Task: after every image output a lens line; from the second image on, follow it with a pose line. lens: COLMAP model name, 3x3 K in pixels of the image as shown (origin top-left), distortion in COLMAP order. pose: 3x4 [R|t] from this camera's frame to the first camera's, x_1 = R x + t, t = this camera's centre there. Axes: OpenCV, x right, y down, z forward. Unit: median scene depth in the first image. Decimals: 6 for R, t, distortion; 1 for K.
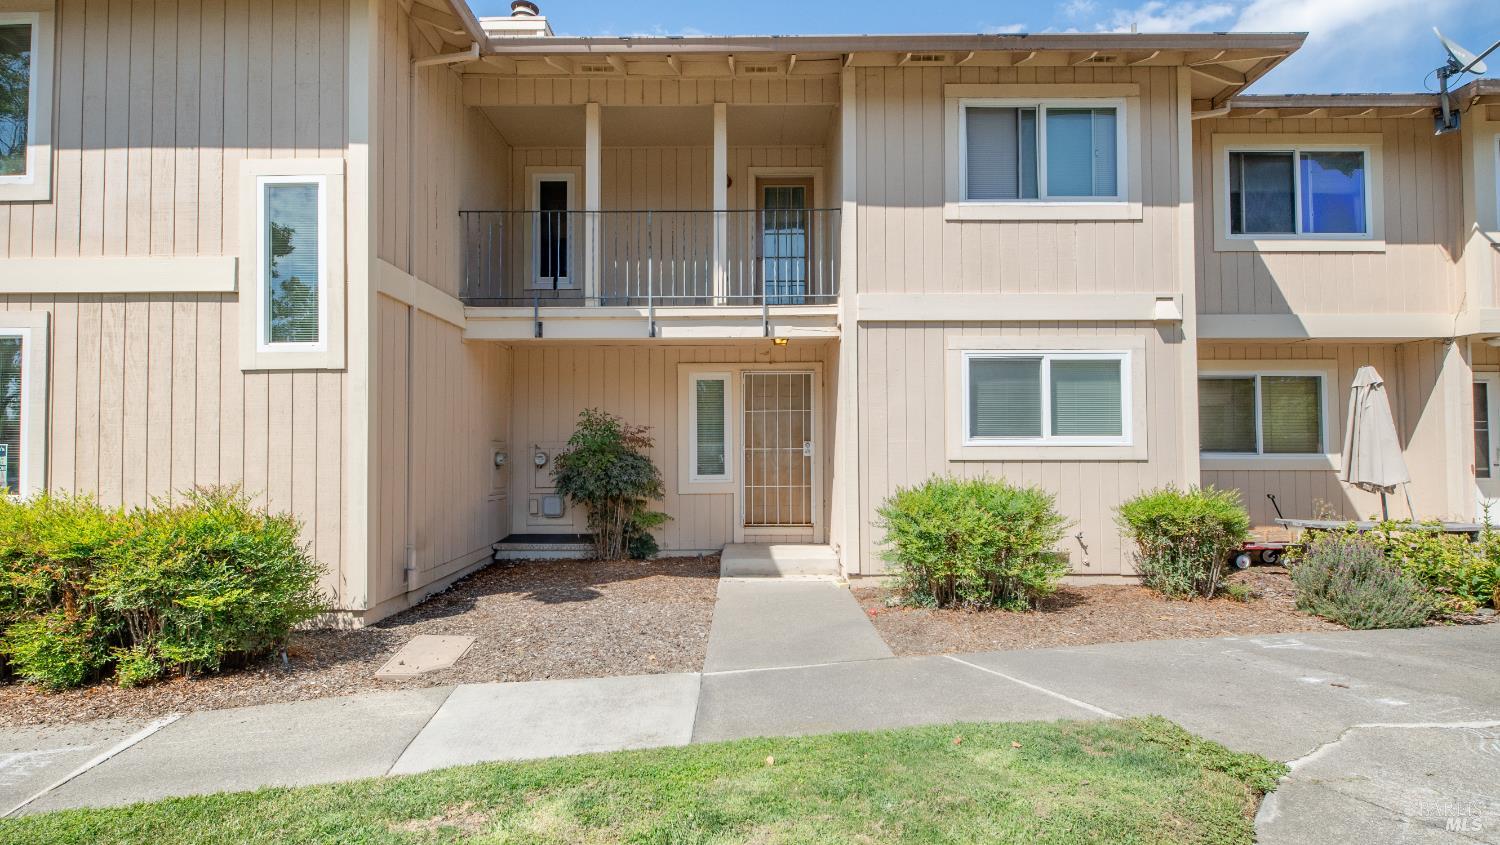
lens RADIAL K [[669.5, 0, 750.2], [0, 669.5, 451.0], [0, 0, 1]] dist [0.004880, -0.005467]
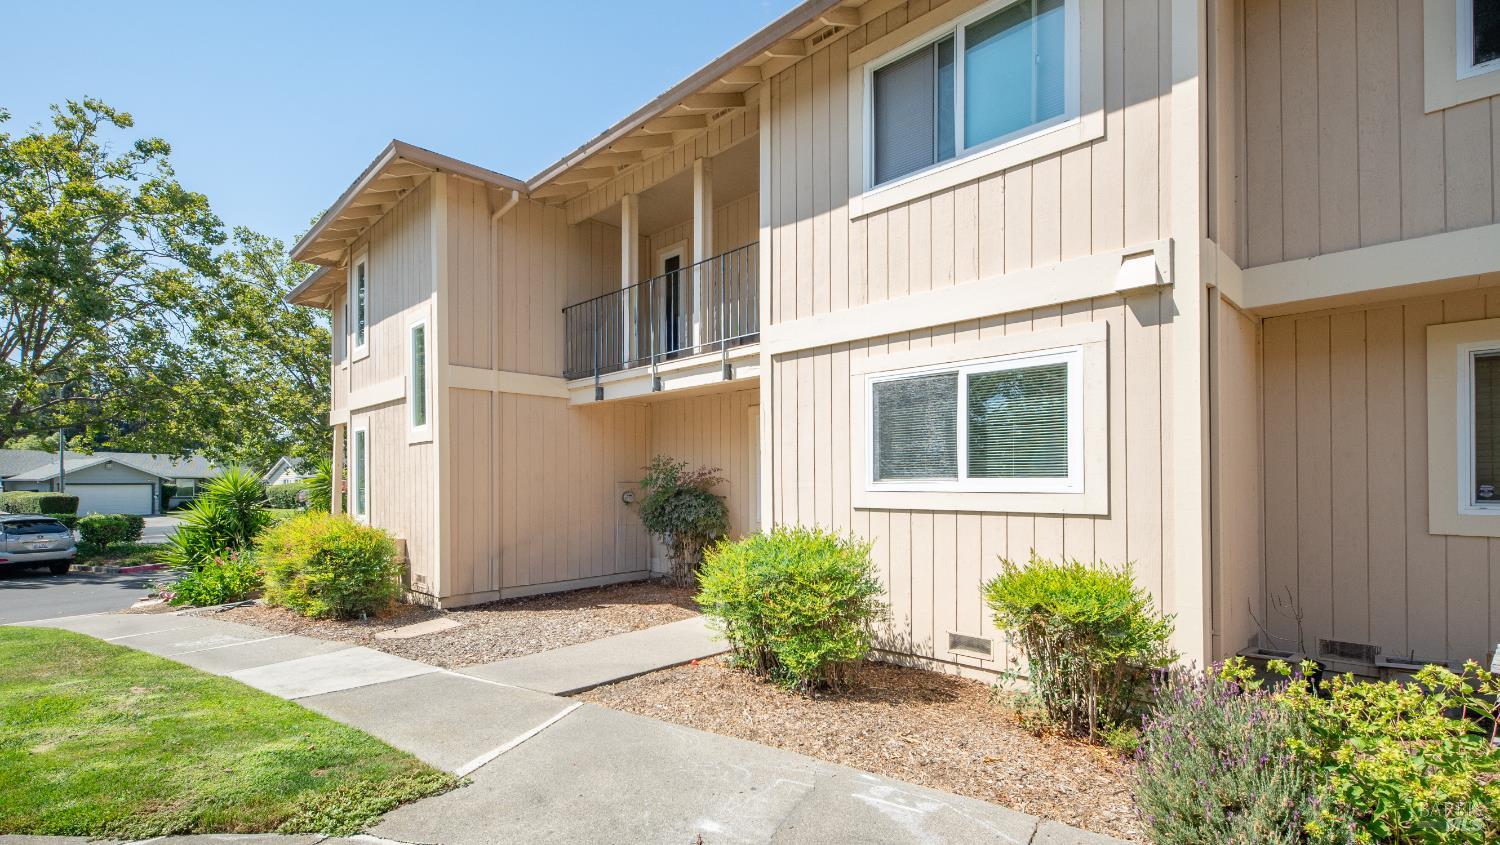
lens RADIAL K [[687.9, 0, 750.3], [0, 687.9, 483.0], [0, 0, 1]] dist [-0.000512, -0.000057]
pose [[0.722629, -0.004495, -0.691222, 0.772097], [0.018763, 0.999738, 0.013115, -0.030589], [0.690982, -0.022447, 0.722524, 0.282714]]
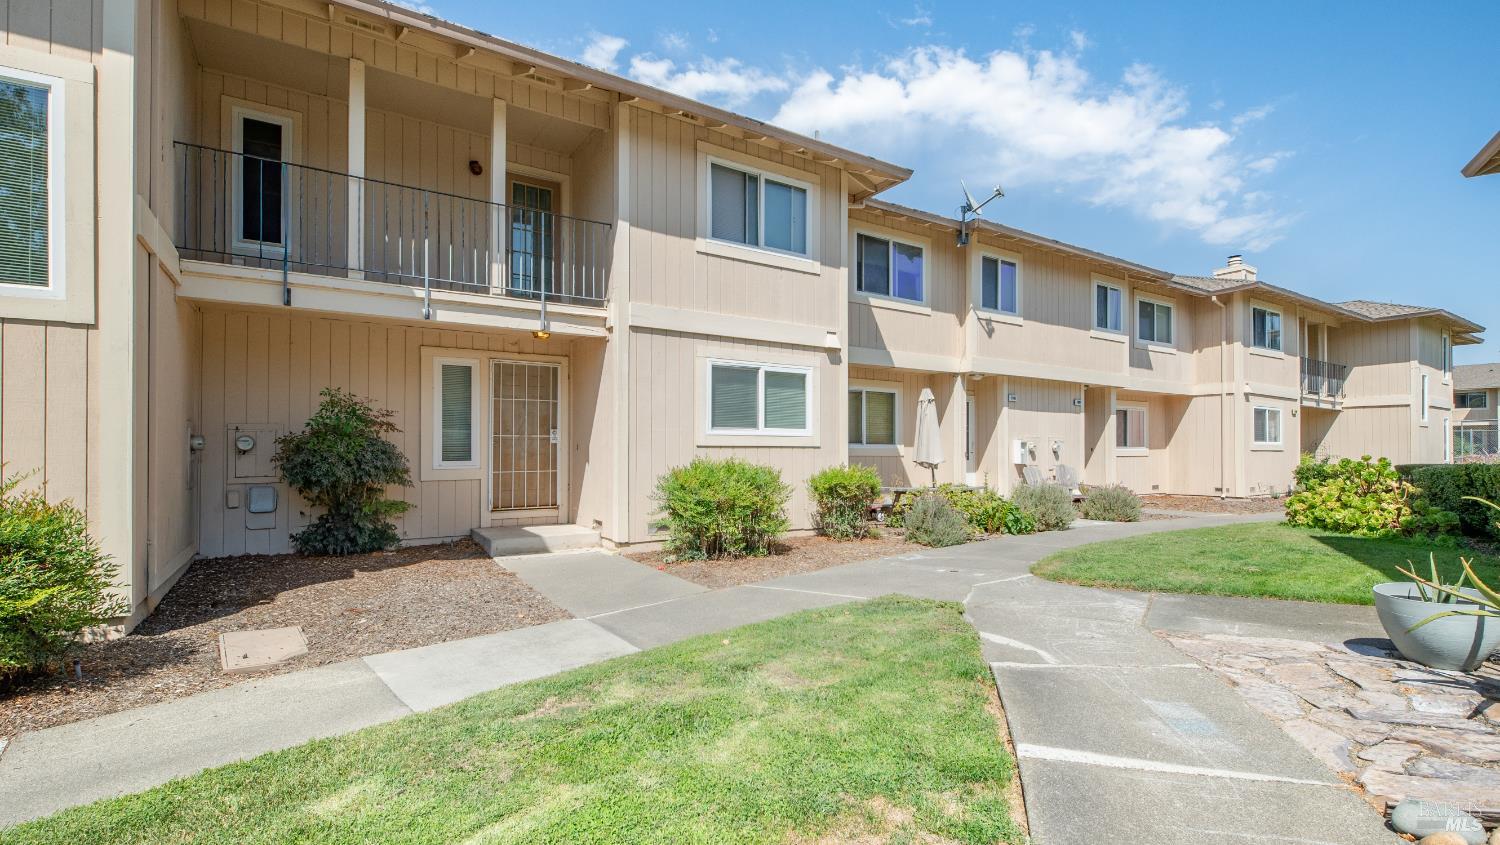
lens RADIAL K [[680.5, 0, 748.6], [0, 680.5, 469.5], [0, 0, 1]] dist [-0.000891, -0.000575]
pose [[0.833369, -0.011329, 0.552601, -0.315184], [-0.005725, 0.999559, 0.029126, 0.019957], [-0.552687, -0.027437, 0.832937, -0.105703]]
